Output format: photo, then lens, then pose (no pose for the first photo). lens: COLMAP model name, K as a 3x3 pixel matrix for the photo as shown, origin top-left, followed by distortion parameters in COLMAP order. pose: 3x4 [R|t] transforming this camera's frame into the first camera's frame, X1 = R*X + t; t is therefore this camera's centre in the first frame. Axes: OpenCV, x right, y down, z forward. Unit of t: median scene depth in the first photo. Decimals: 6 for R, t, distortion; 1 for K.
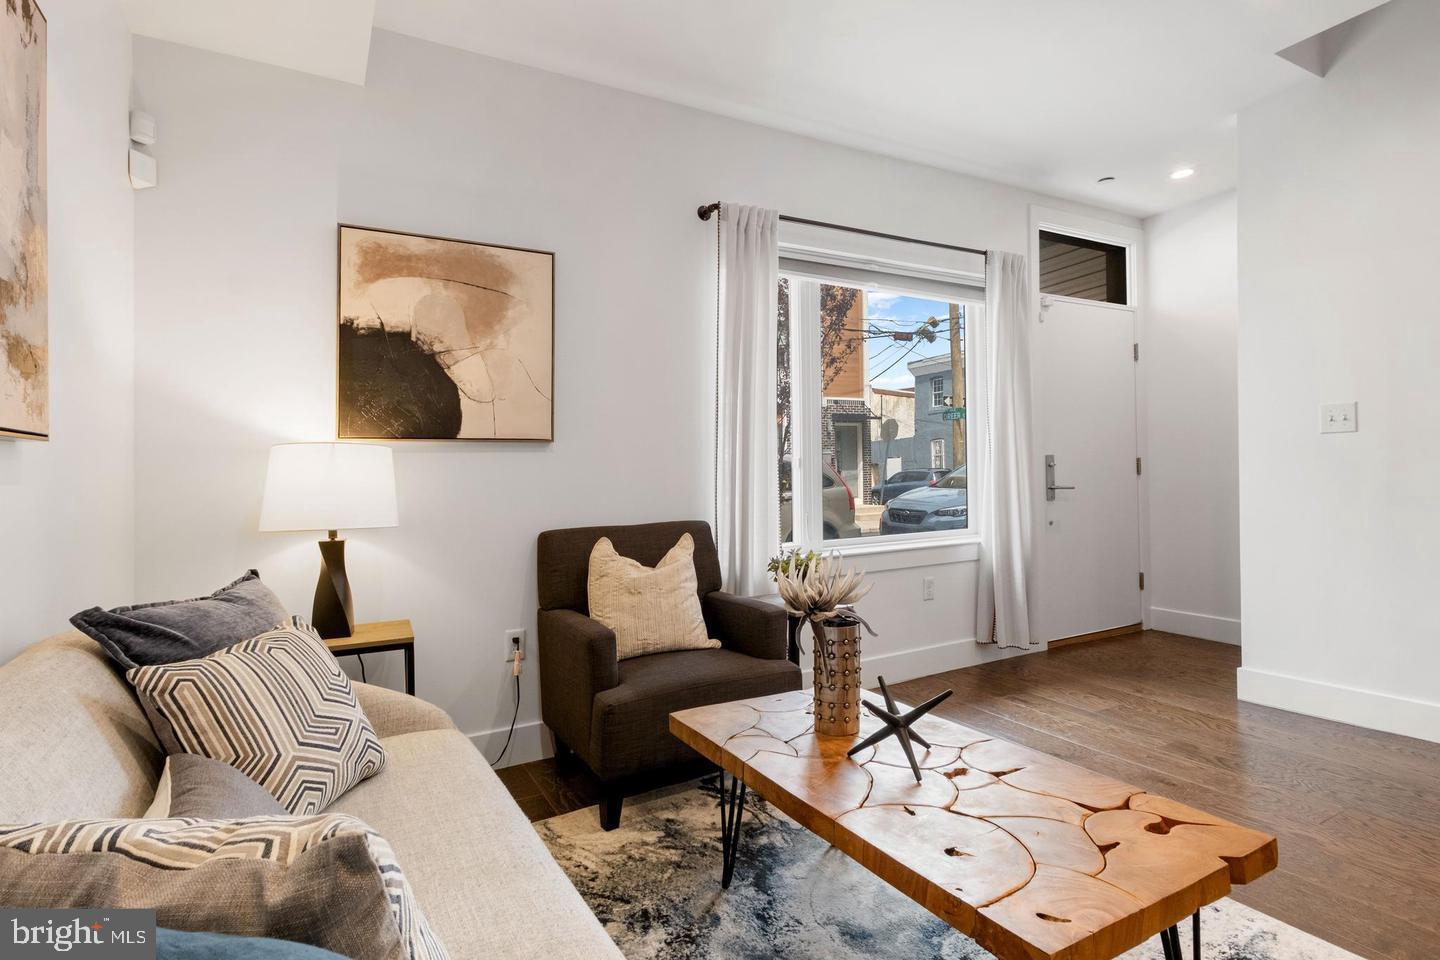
lens RADIAL K [[730.5, 0, 736.4], [0, 730.5, 477.6], [0, 0, 1]] dist [0.003353, 0.000767]
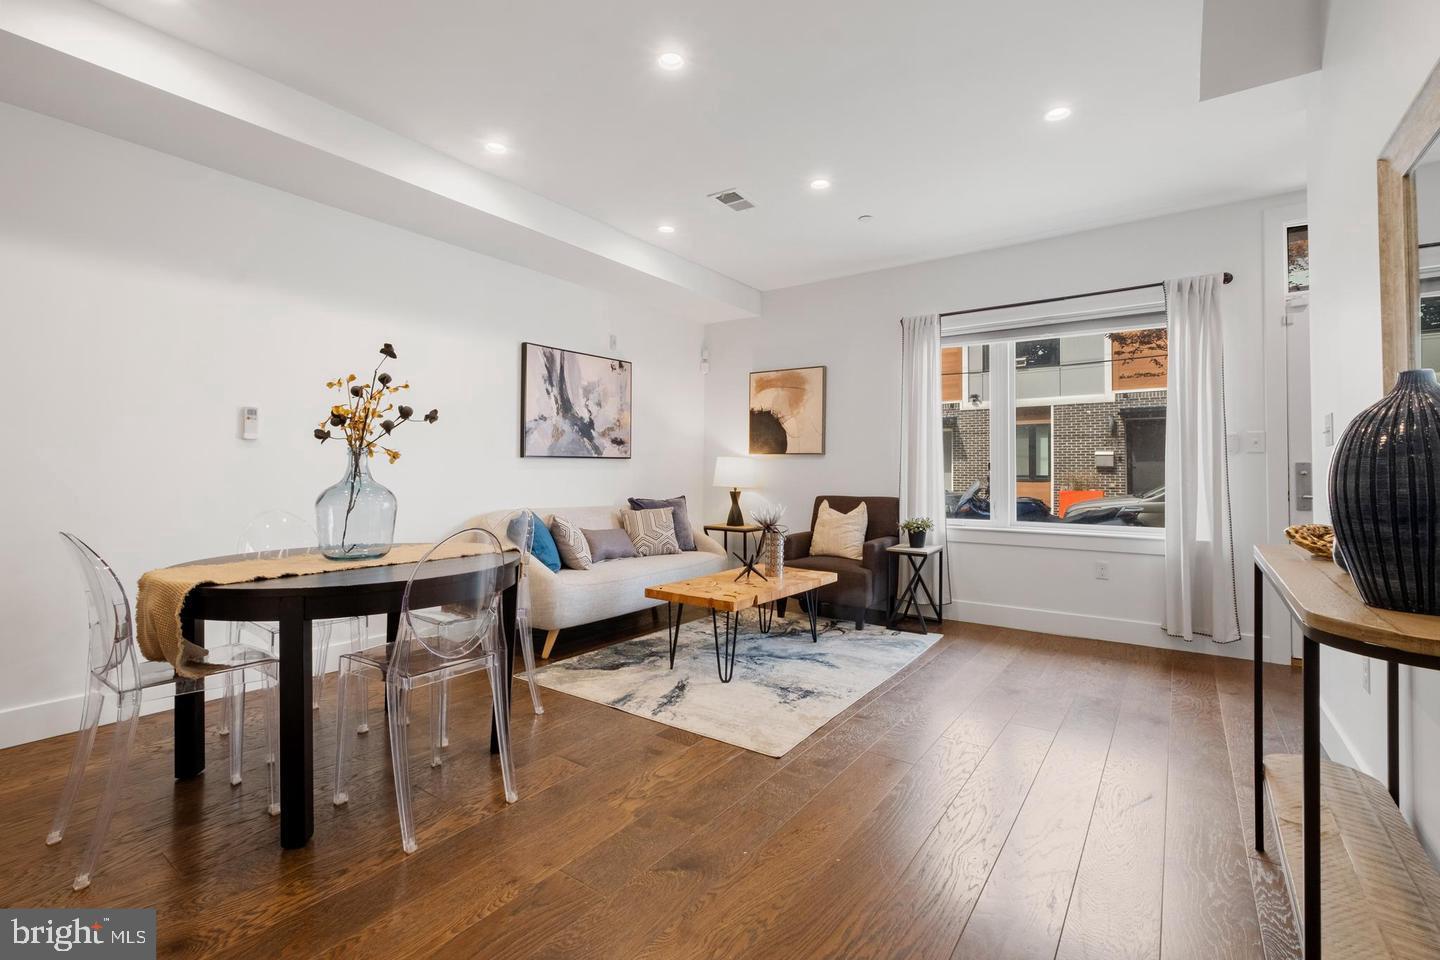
lens RADIAL K [[635.0, 0, 721.9], [0, 635.0, 460.9], [0, 0, 1]] dist [-0.001076, -0.000412]
pose [[0.419764, 0.012728, -0.907544, 1.298059], [-0.021393, 0.999763, 0.004126, -0.030890], [0.907381, 0.017683, 0.419937, -0.044743]]
